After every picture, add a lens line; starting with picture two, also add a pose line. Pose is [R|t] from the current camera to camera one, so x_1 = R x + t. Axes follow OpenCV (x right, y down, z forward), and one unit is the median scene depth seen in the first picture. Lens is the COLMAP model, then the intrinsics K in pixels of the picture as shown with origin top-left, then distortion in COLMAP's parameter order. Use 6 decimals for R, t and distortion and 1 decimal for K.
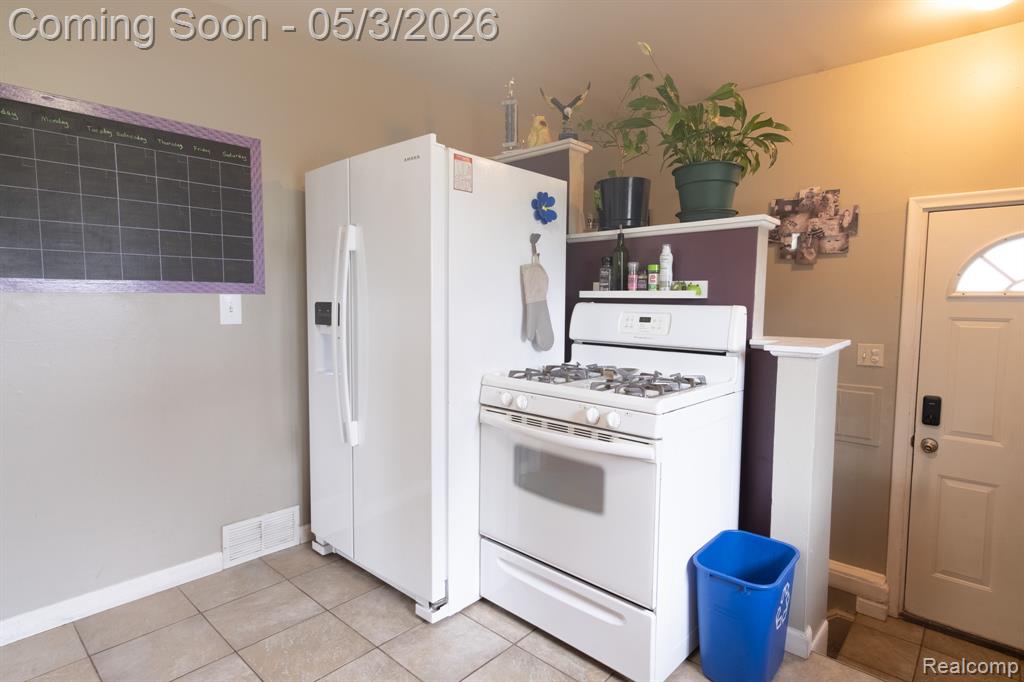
lens RADIAL K [[547.9, 0, 513.5], [0, 547.9, 335.4], [0, 0, 1]] dist [0.010366, 0.001796]
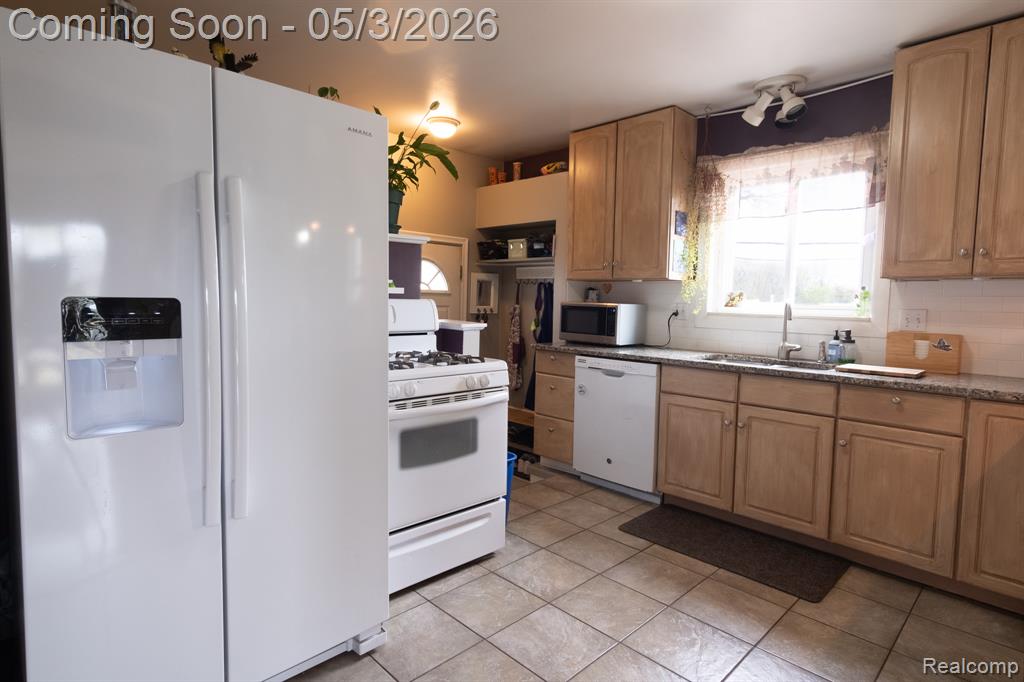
lens RADIAL K [[547.9, 0, 513.5], [0, 547.9, 335.4], [0, 0, 1]] dist [0.010366, 0.001796]
pose [[0.055139, -0.073447, 0.995774, -1.046757], [0.050162, 0.996235, 0.070703, -0.051923], [-0.997218, 0.046051, 0.058615, 0.716216]]
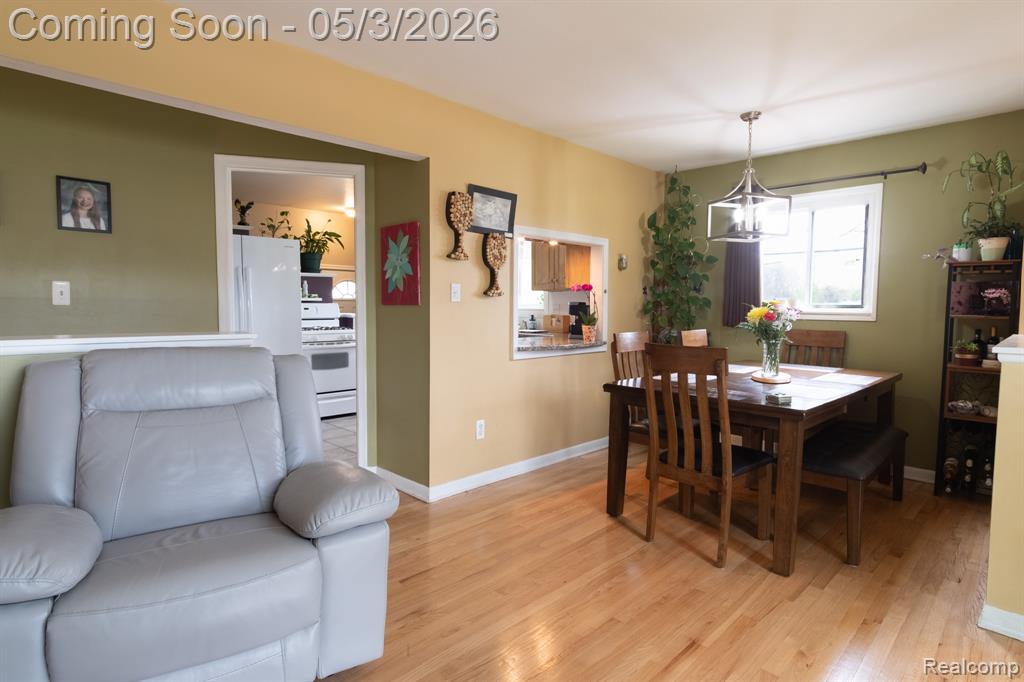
lens RADIAL K [[547.9, 0, 513.5], [0, 547.9, 335.4], [0, 0, 1]] dist [0.010366, 0.001796]
pose [[0.045764, -0.066023, 0.996768, -2.719846], [0.065310, 0.995877, 0.062965, -0.002274], [-0.996815, 0.062217, 0.049887, -0.153648]]
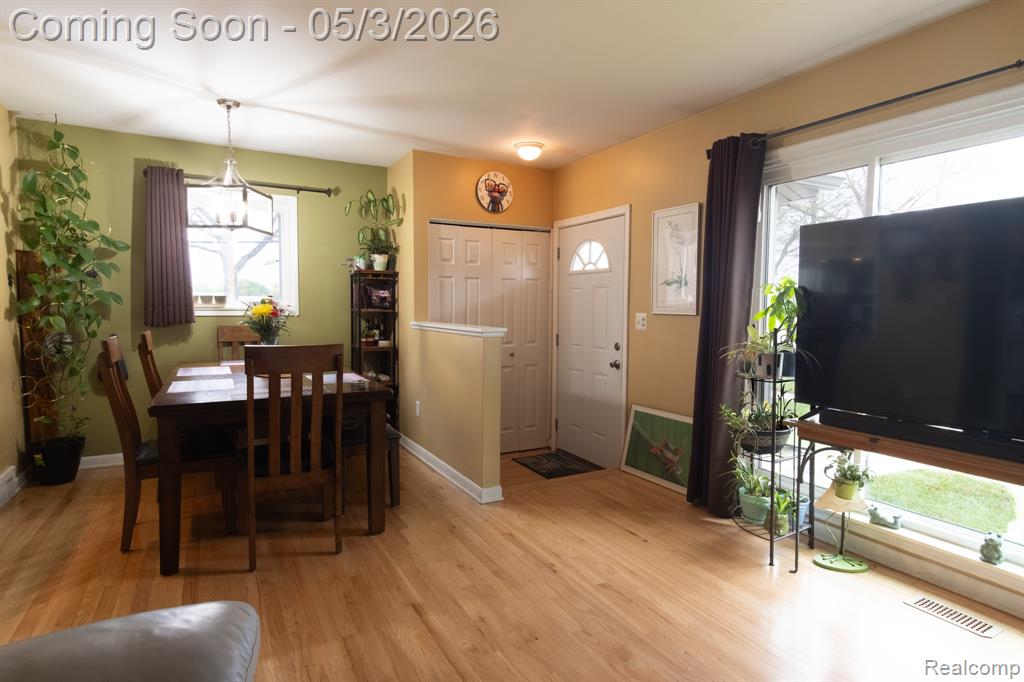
lens RADIAL K [[547.9, 0, 513.5], [0, 547.9, 335.4], [0, 0, 1]] dist [0.010366, 0.001796]
pose [[-0.947638, -0.031979, 0.317742, -2.241347], [0.009097, 0.991866, 0.126958, -0.046522], [-0.319217, 0.123201, -0.939639, 0.563232]]
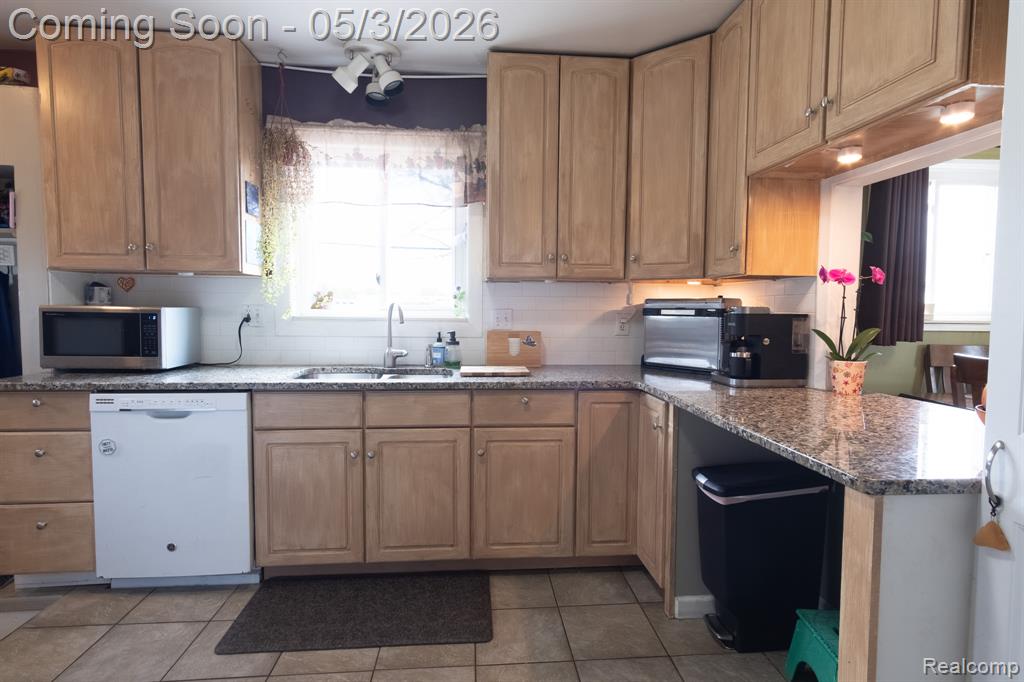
lens RADIAL K [[547.9, 0, 513.5], [0, 547.9, 335.4], [0, 0, 1]] dist [0.010366, 0.001796]
pose [[-0.733389, -0.054712, 0.677605, -0.602786], [0.031246, 0.992990, 0.113996, -0.064556], [-0.679091, 0.104776, -0.726538, 0.838893]]
